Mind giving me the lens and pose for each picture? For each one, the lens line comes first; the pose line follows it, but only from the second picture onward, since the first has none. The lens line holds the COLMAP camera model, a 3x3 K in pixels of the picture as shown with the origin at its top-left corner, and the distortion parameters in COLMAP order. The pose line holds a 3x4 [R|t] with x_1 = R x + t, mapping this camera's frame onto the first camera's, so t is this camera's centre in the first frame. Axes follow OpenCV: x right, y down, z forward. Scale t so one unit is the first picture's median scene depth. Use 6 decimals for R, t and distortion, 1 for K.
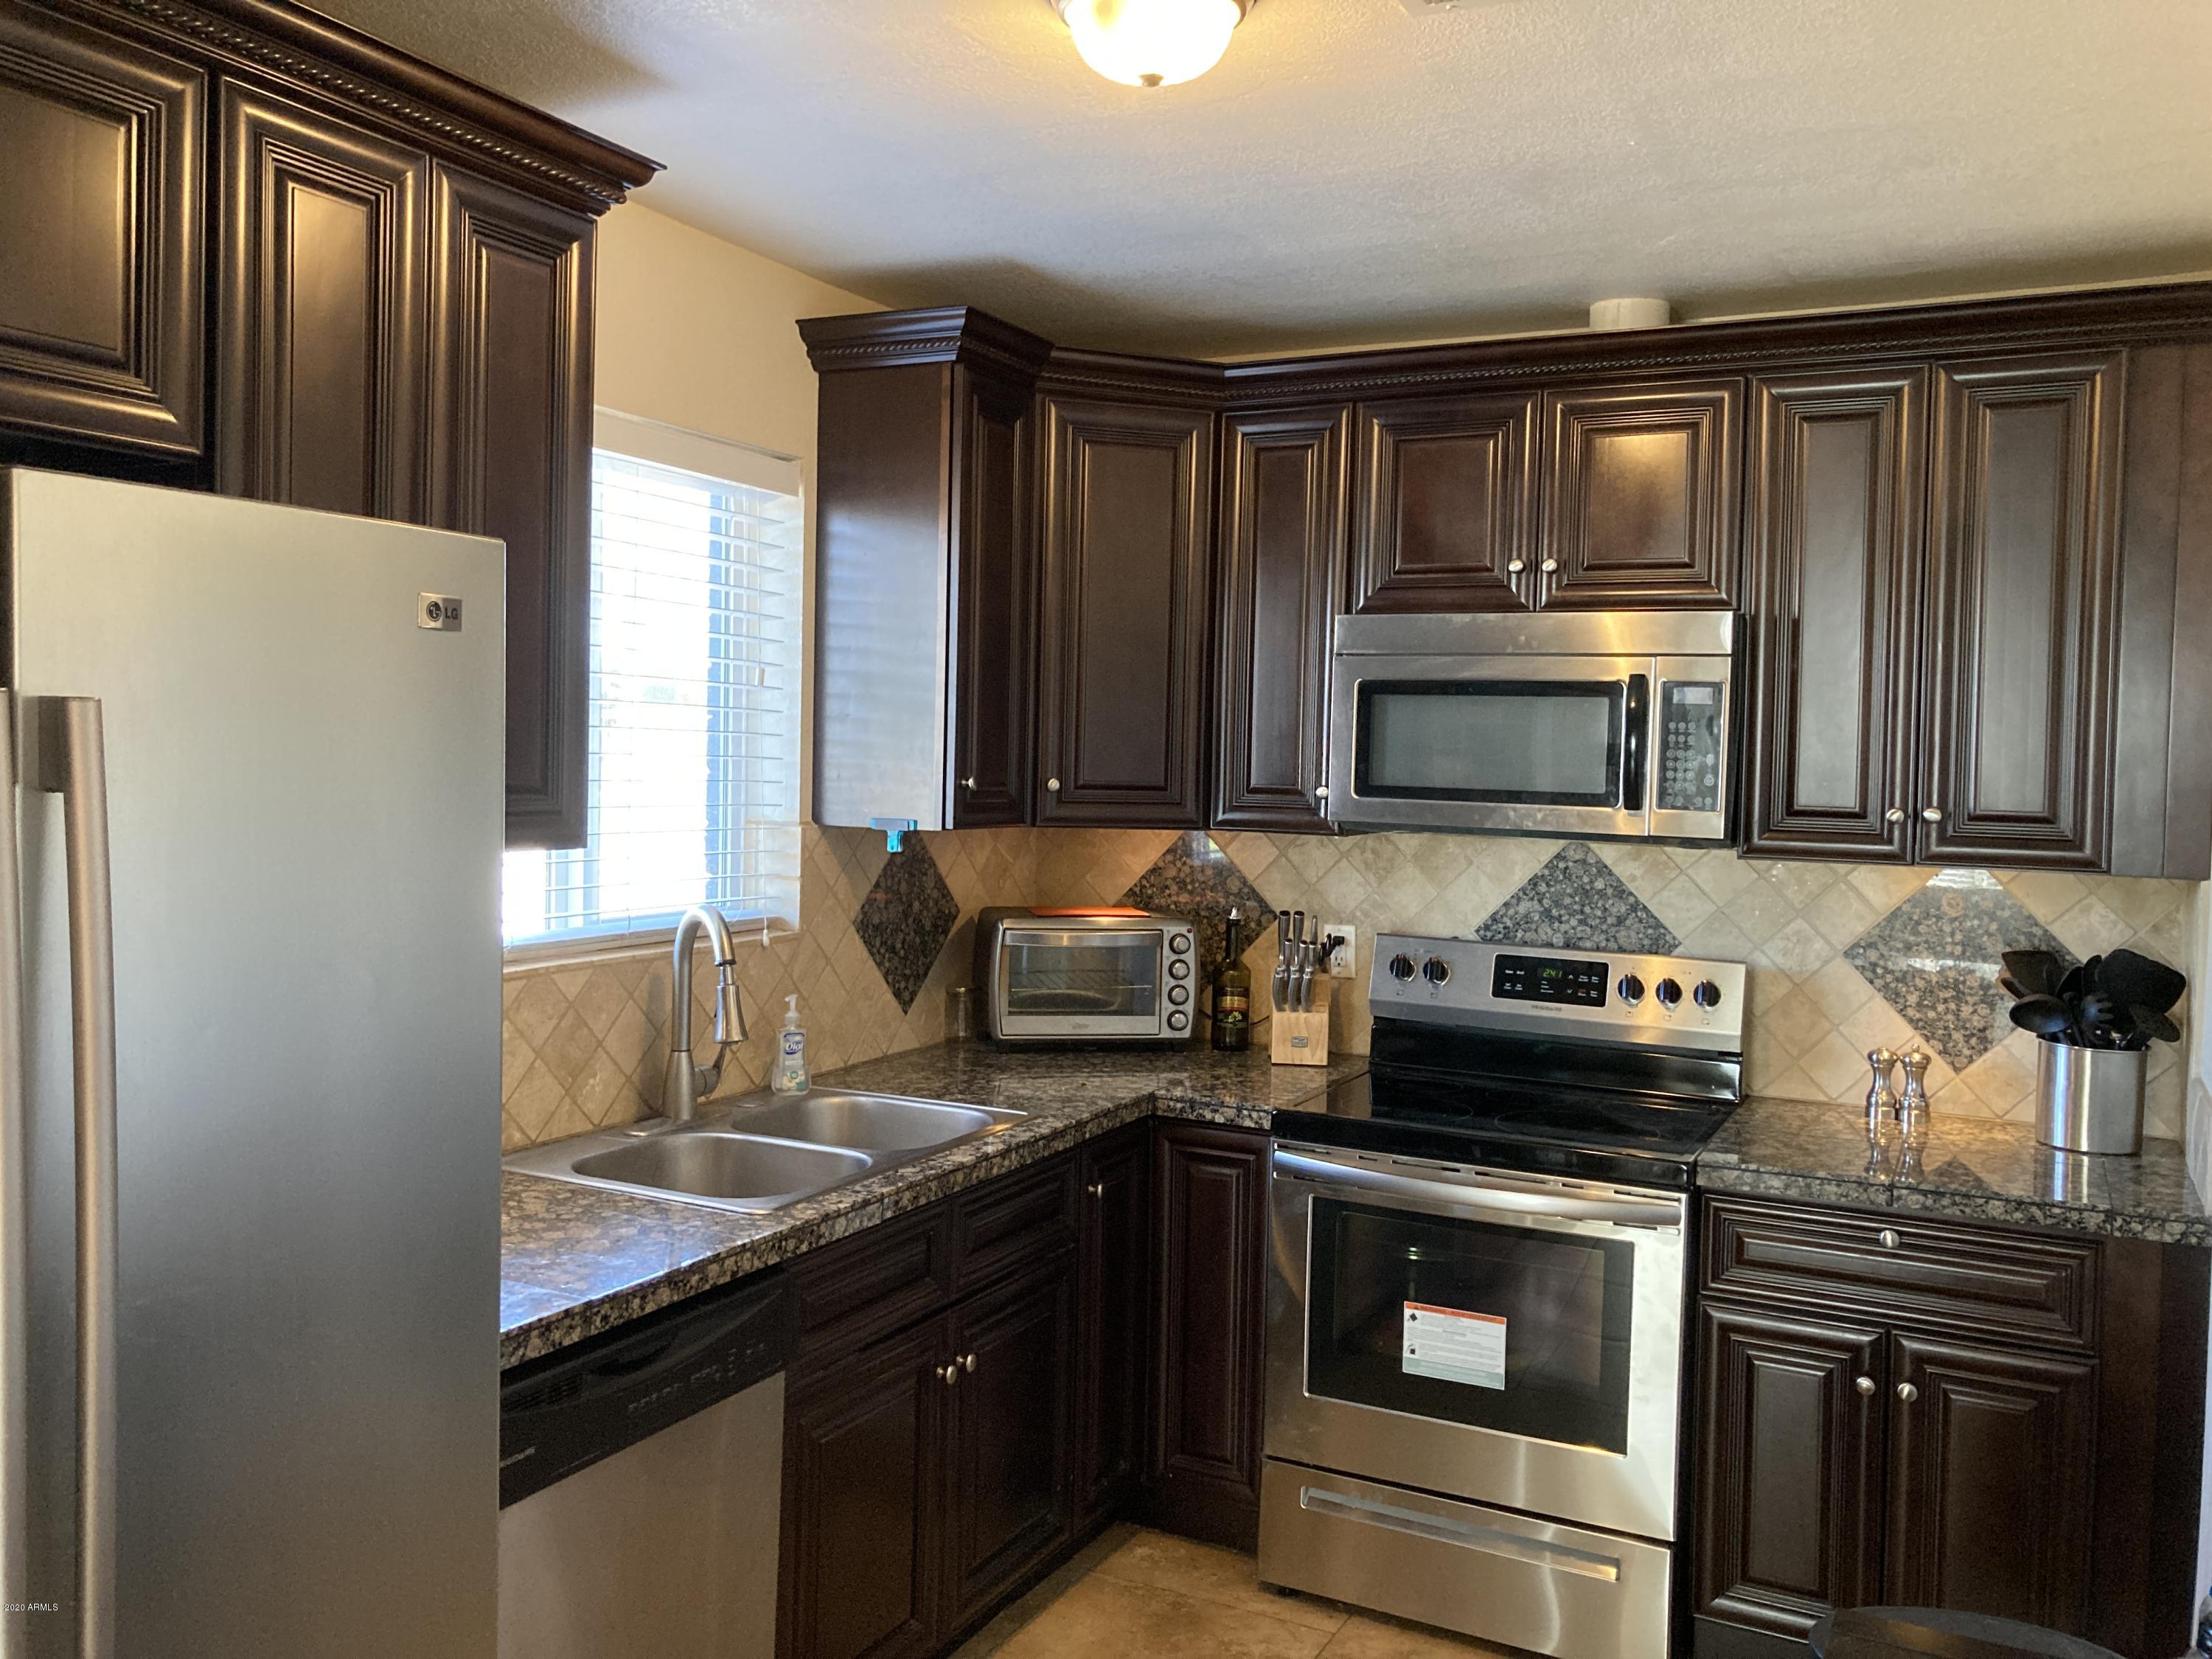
lens RADIAL K [[1800.7, 0, 1106.2], [0, 1800.7, 797.0], [0, 0, 1]] dist [-0.002439, -0.009060]
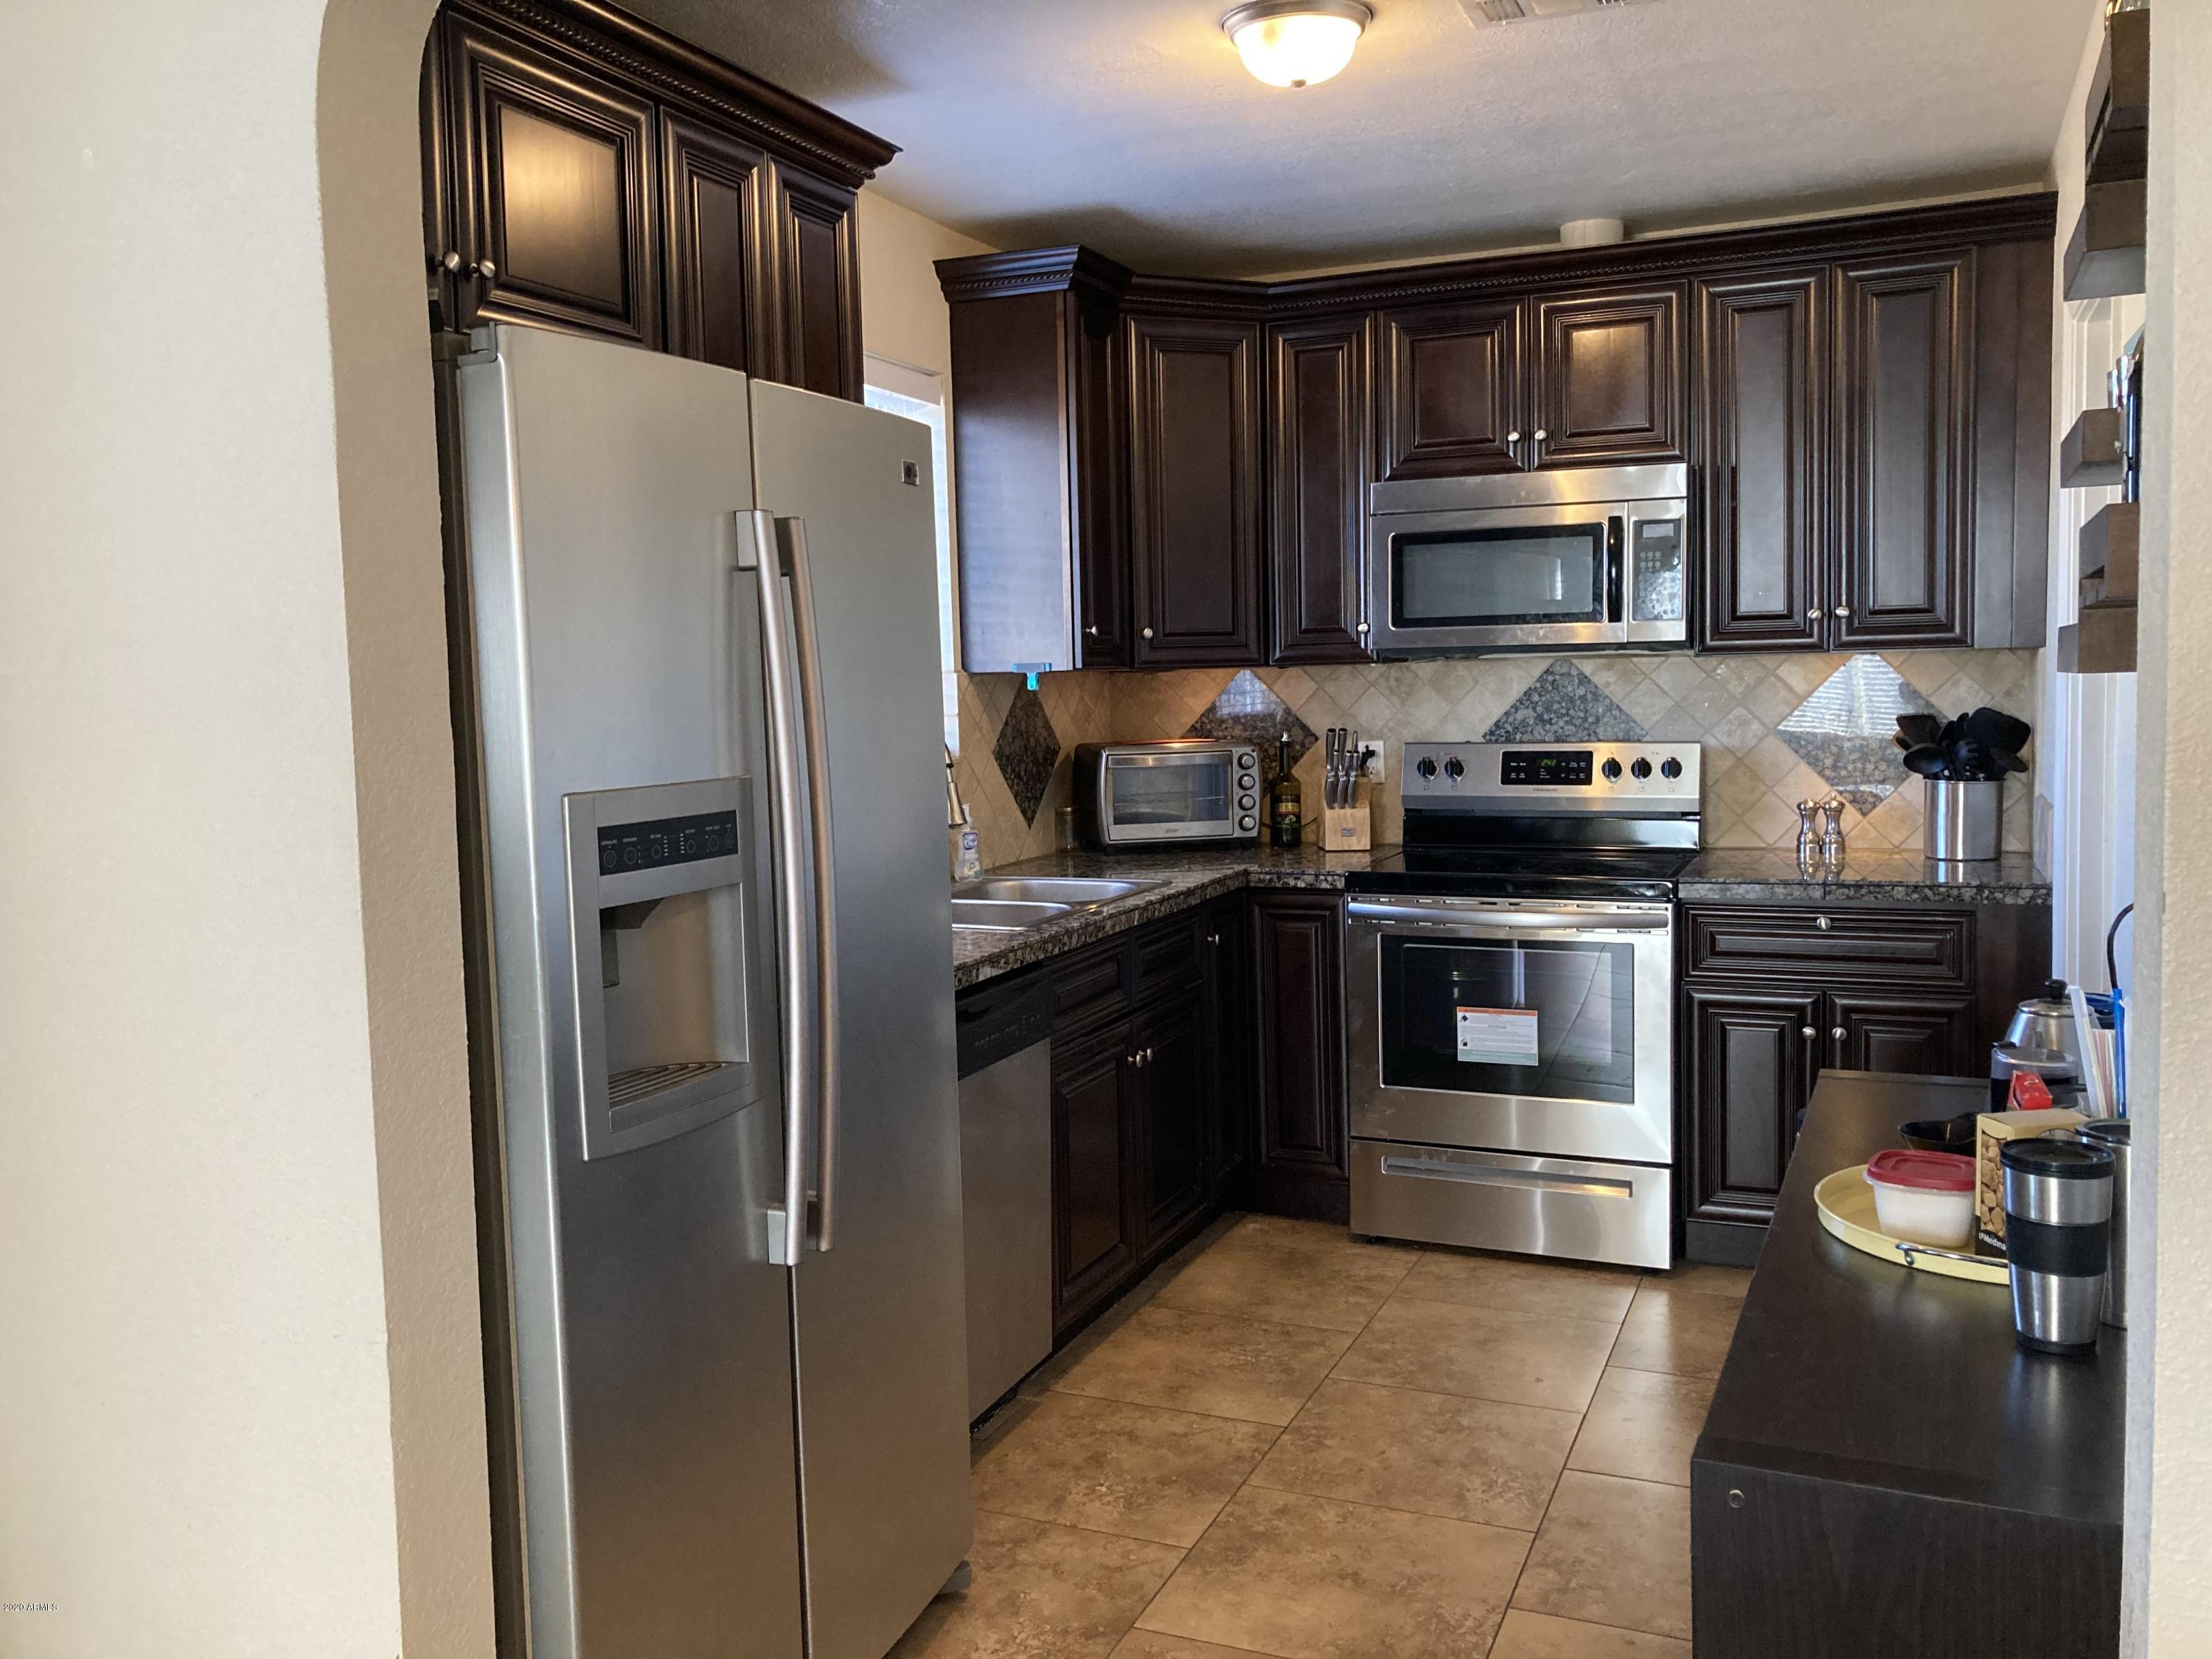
lens RADIAL K [[1821.8, 0, 1106.0], [0, 1821.8, 829.5], [0, 0, 1]] dist [0.046347, -0.121635]
pose [[0.996556, -0.054673, 0.062341, -0.153864], [0.051052, 0.996994, 0.058276, 0.057278], [-0.065340, -0.054893, 0.996352, -0.278704]]
